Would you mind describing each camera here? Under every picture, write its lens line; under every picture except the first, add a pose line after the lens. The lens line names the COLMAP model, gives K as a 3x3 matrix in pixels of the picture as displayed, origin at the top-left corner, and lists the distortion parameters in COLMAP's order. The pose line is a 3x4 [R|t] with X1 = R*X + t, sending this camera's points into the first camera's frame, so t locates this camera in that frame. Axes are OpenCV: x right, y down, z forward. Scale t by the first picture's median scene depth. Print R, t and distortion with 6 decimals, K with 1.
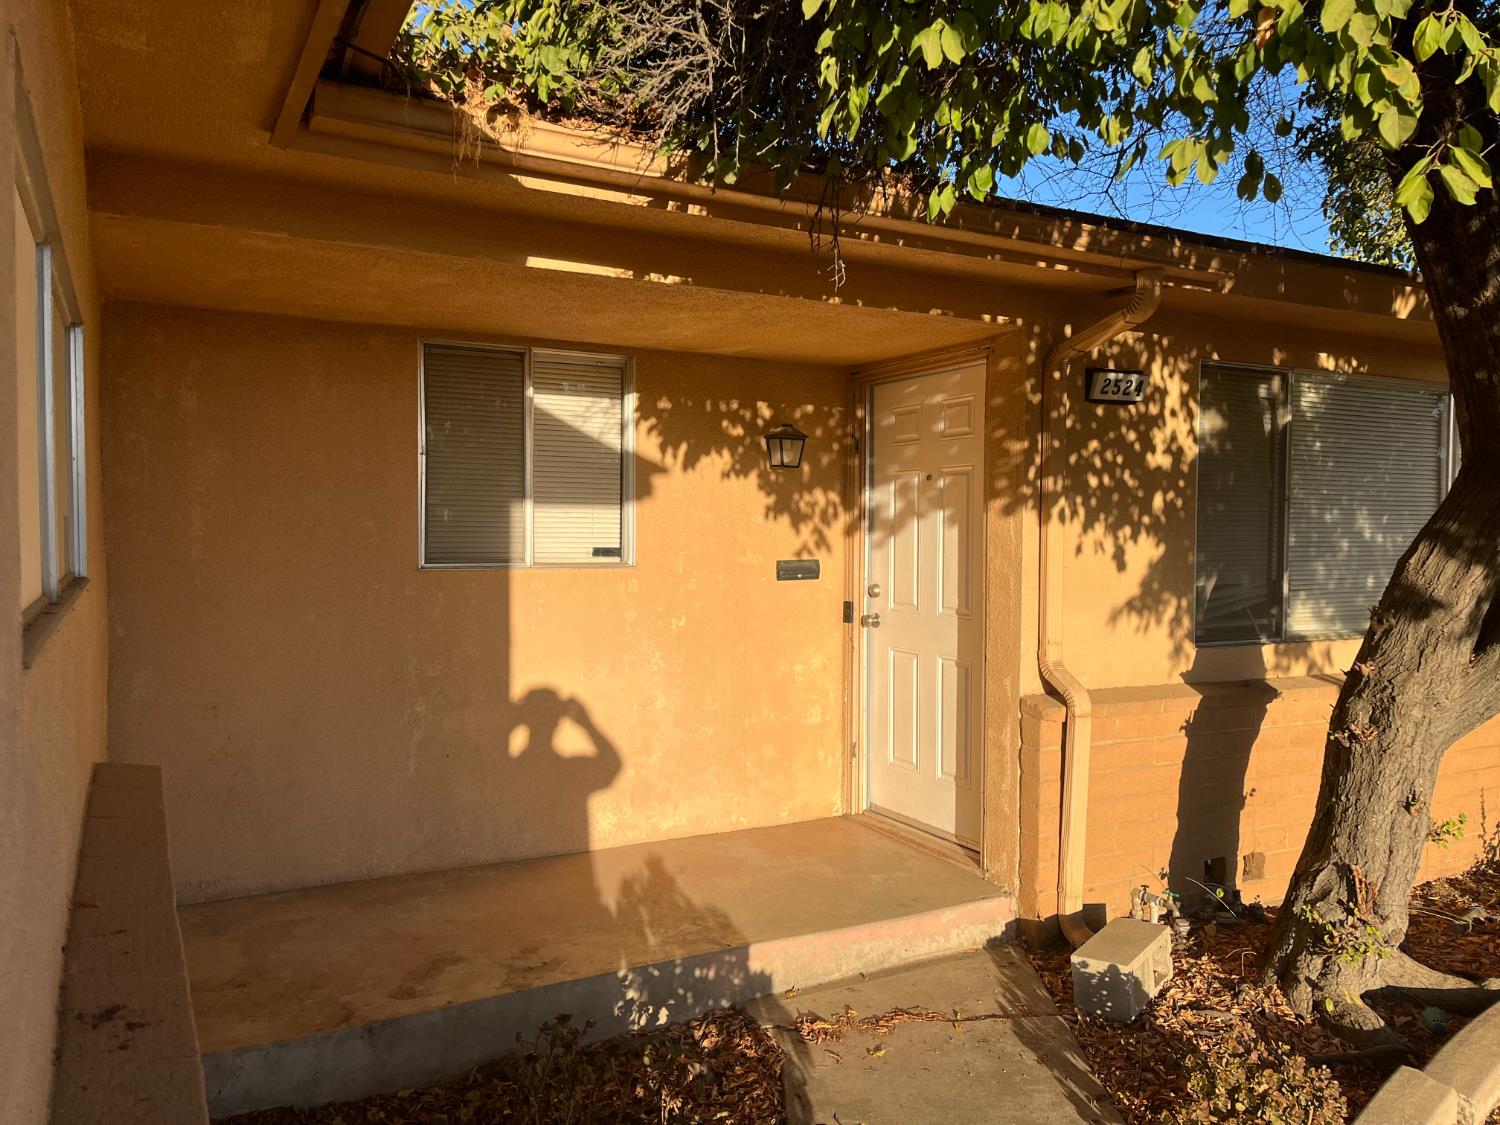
lens RADIAL K [[1128.3, 0, 751.3], [0, 1128.3, 561.5], [0, 0, 1]] dist [0.056613, 0.002242]
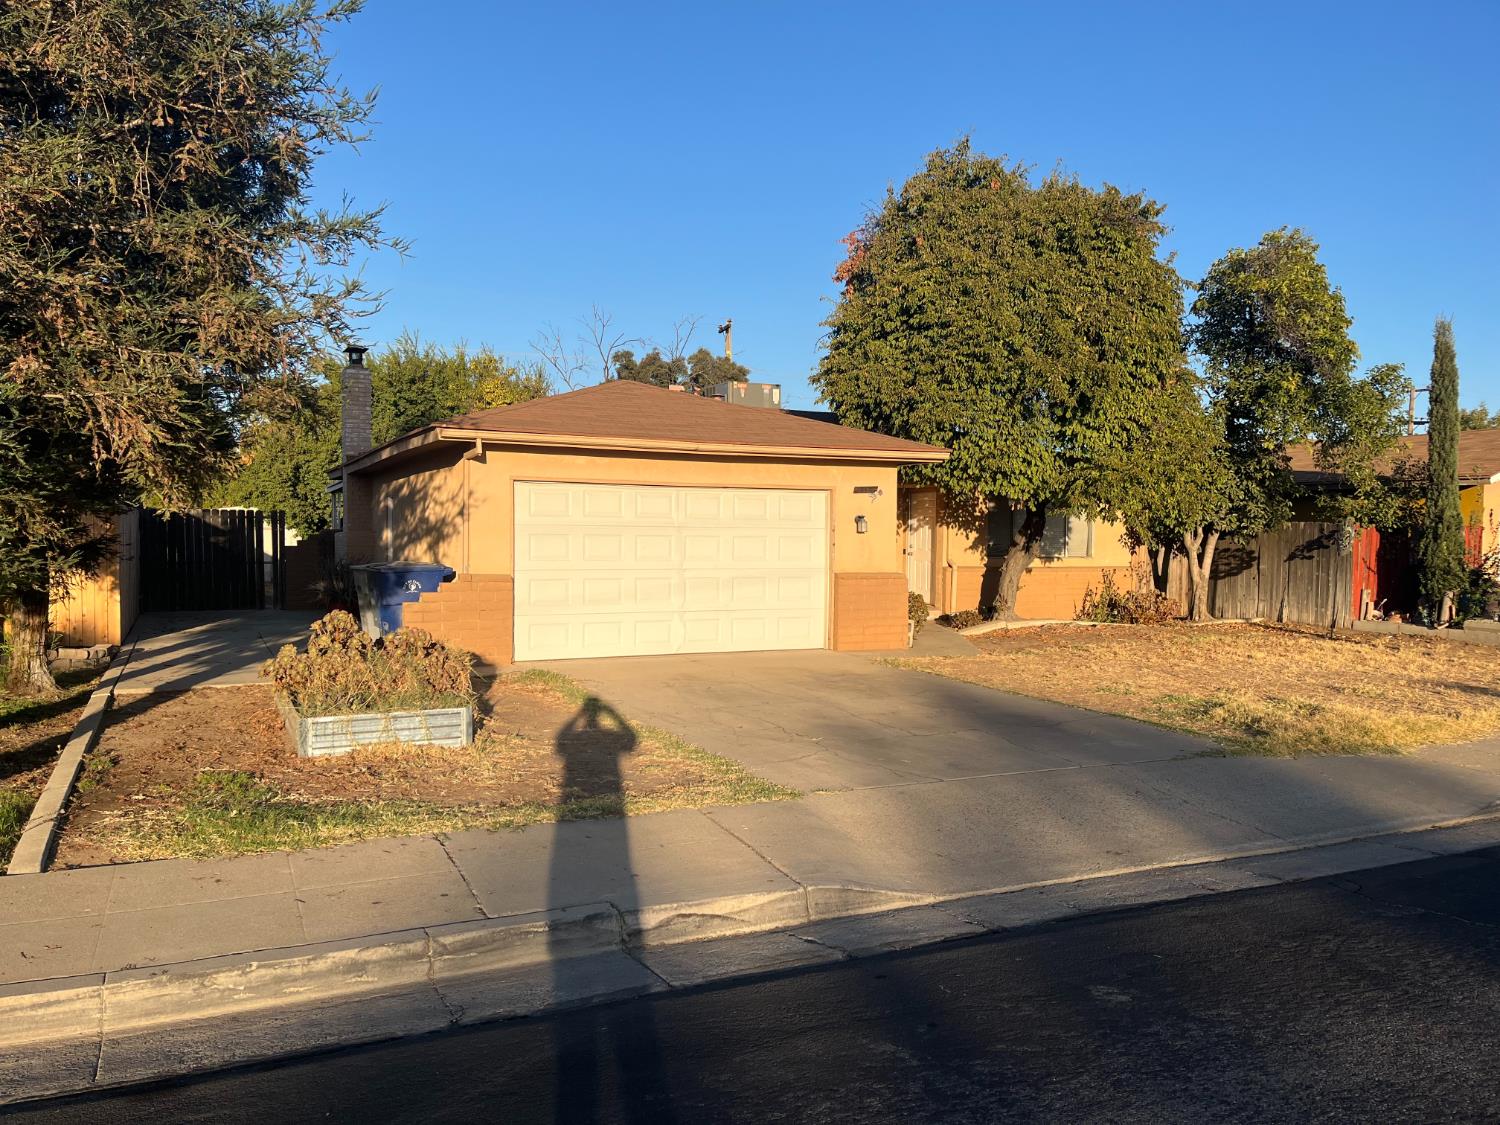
lens RADIAL K [[1128.3, 0, 738.4], [0, 1128.3, 563.7], [0, 0, 1]] dist [0.056613, 0.002242]
pose [[0.998713, 0.003154, -0.050620, -0.333151], [-0.003378, 0.999985, -0.004339, 0.122544], [0.050605, 0.004504, 0.998709, -3.376667]]
